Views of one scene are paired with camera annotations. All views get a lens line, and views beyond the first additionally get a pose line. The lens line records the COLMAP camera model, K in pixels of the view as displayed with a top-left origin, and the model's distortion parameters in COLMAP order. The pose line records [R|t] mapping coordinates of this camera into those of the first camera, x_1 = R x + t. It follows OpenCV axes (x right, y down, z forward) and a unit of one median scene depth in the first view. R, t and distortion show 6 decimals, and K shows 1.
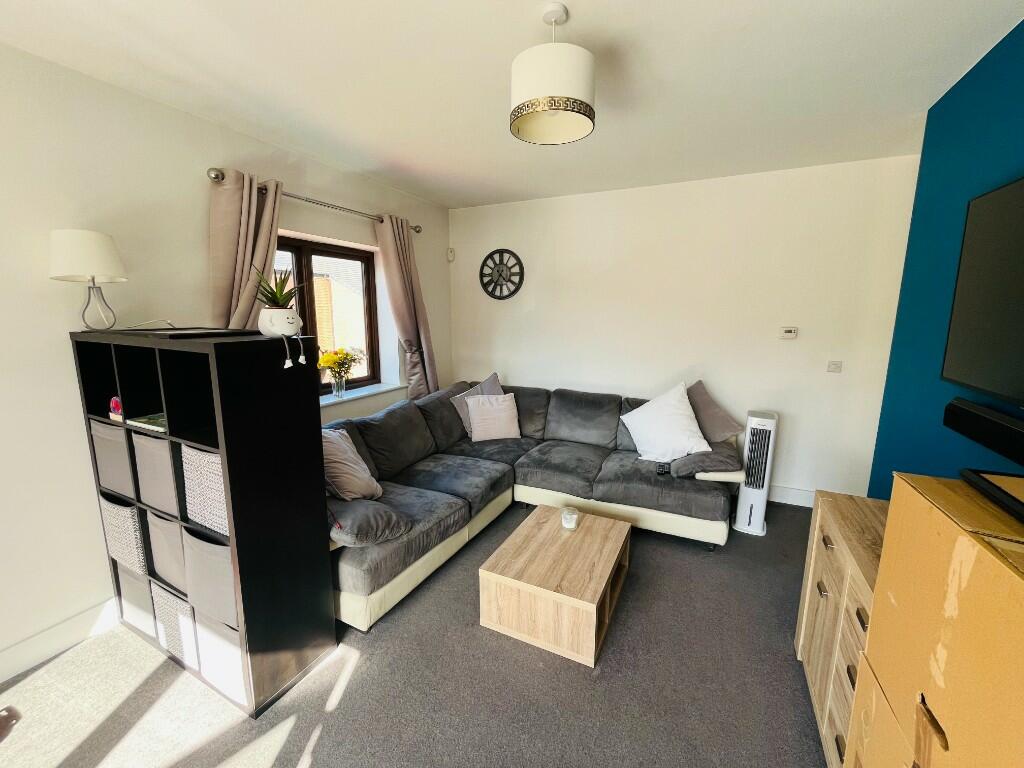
lens RADIAL K [[416.7, 0, 512.0], [0, 416.7, 384.0], [0, 0, 1]] dist [-0.002221, -0.000406]
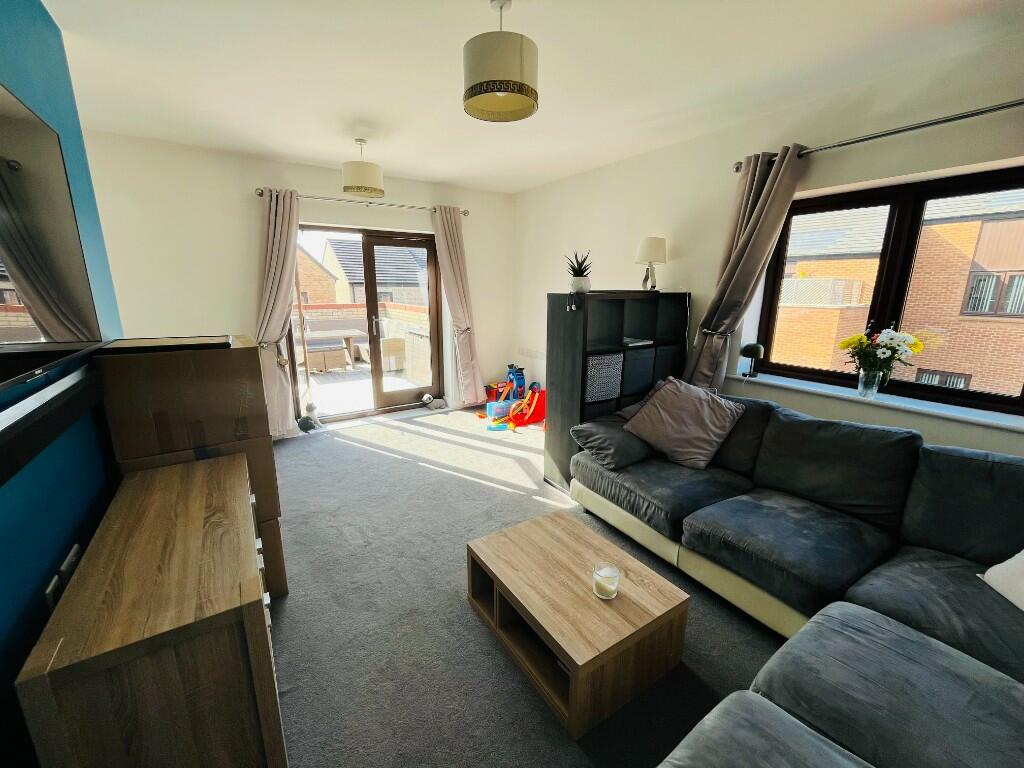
lens RADIAL K [[416.7, 0, 512.0], [0, 416.7, 384.0], [0, 0, 1]] dist [-0.002221, -0.000406]
pose [[-0.499967, 0.195356, -0.843724, 0.855438], [-0.156134, 0.937931, 0.309689, -0.196171], [0.851854, 0.286568, -0.438433, 1.263564]]
